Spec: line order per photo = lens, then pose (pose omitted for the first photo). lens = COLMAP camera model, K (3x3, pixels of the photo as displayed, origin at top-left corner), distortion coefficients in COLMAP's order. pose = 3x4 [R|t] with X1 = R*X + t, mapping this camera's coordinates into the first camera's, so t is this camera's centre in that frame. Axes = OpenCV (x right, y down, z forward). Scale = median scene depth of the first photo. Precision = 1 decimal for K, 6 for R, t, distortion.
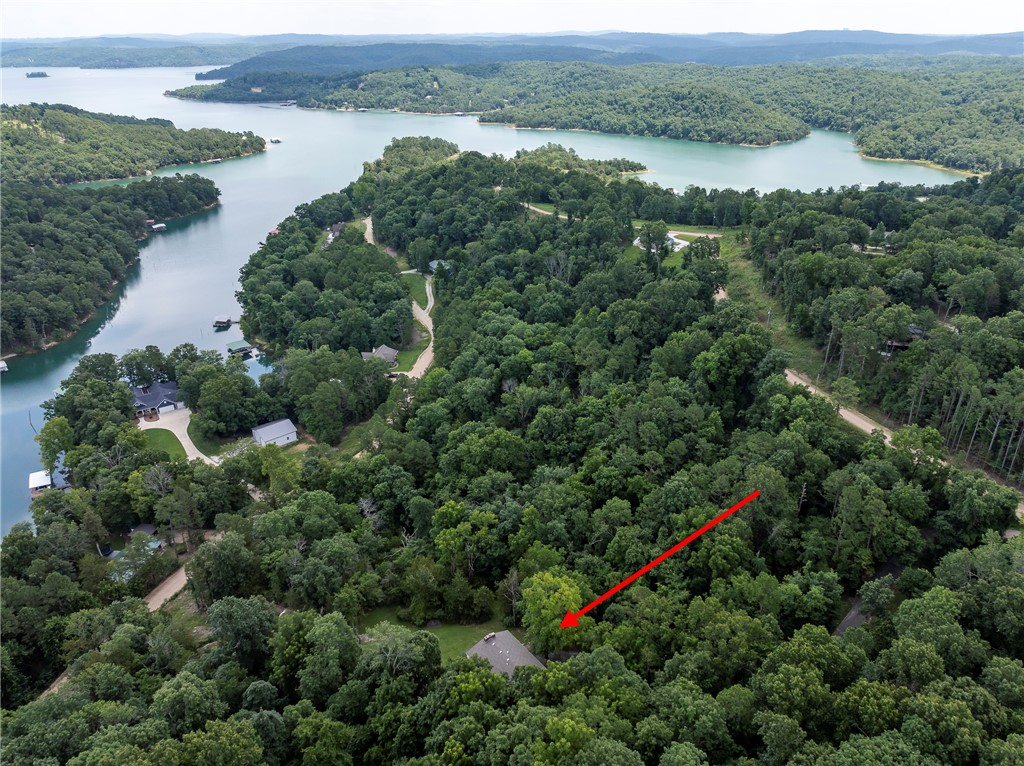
lens RADIAL K [[718.7, 0, 518.0], [0, 718.7, 385.8], [0, 0, 1]] dist [-0.028221, 0.010611]
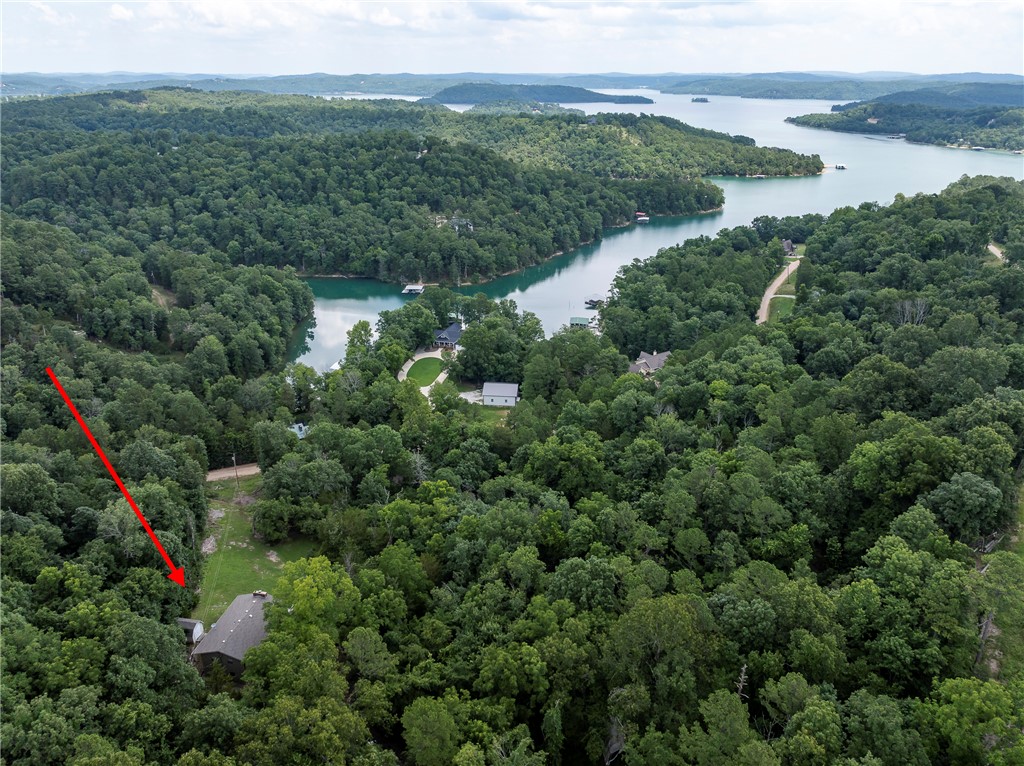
lens RADIAL K [[718.7, 0, 518.0], [0, 718.7, 385.8], [0, 0, 1]] dist [-0.028221, 0.010611]
pose [[0.679384, 0.295466, -0.671667, 0.171448], [-0.326246, 0.941529, 0.084184, -0.017580], [0.657268, 0.161936, 0.736054, 0.128684]]
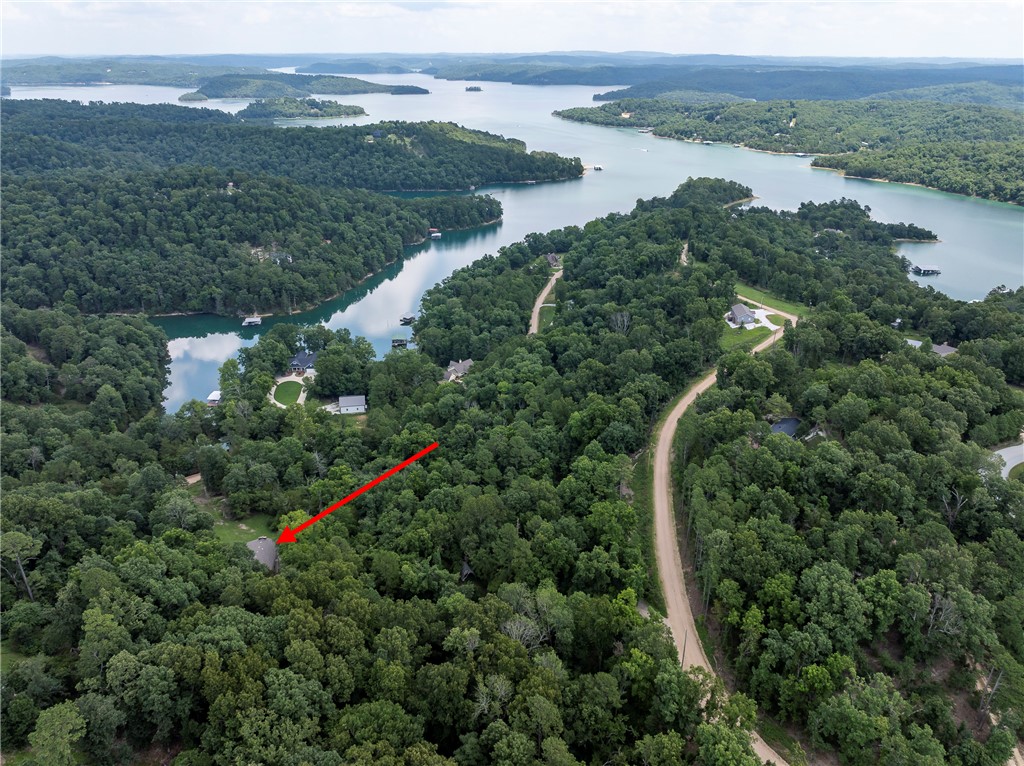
lens RADIAL K [[735.1, 0, 518.9], [0, 735.1, 384.3], [0, 0, 1]] dist [-0.026521, 0.008805]
pose [[0.860410, 0.218596, -0.460338, 0.276906], [-0.232968, 0.972132, 0.026189, -0.038690], [0.453234, 0.084711, 0.887357, -0.051356]]
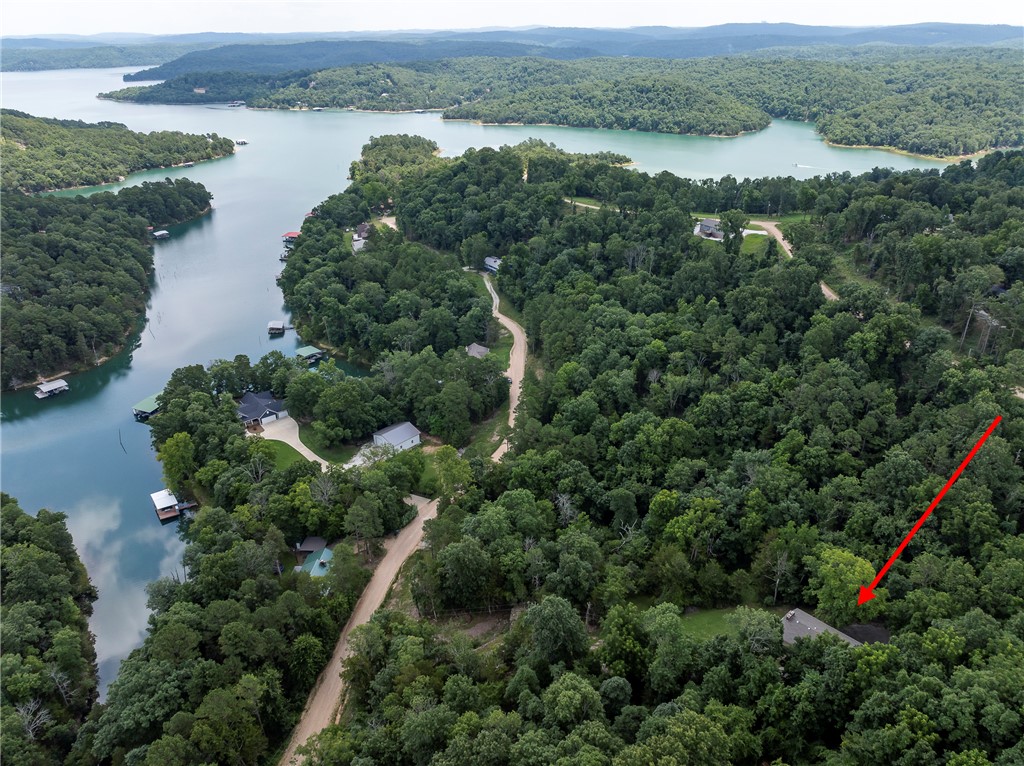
lens RADIAL K [[718.7, 0, 518.0], [0, 718.7, 385.8], [0, 0, 1]] dist [-0.028221, 0.010611]
pose [[0.994998, -0.051860, 0.085383, -0.122825], [0.051445, 0.998651, 0.007051, -0.001250], [-0.085634, -0.002623, 0.996323, 0.003828]]
